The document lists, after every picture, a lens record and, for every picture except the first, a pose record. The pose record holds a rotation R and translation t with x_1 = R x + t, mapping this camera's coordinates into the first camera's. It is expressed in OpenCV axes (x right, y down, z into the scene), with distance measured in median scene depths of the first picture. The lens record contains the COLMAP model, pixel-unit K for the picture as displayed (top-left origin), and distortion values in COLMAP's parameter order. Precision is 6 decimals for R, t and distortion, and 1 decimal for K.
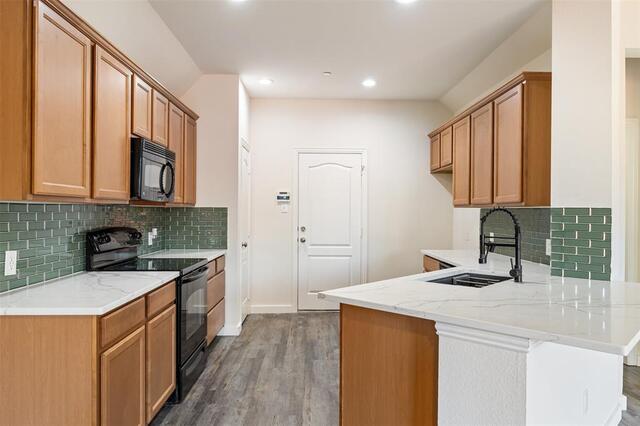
lens RADIAL K [[444.1, 0, 320.0], [0, 444.1, 213.0], [0, 0, 1]] dist [0.001890, 0.000323]
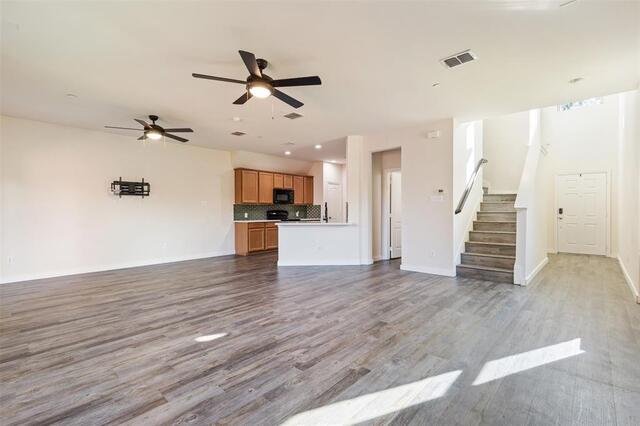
lens RADIAL K [[297.1, 0, 319.2], [0, 297.1, 213.0], [0, 0, 1]] dist [0.004756, -0.000051]
pose [[0.724167, -0.005238, -0.689605, 1.714704], [0.007377, 0.999973, 0.000151, 0.061461], [0.689585, -0.005197, 0.724186, -0.713076]]
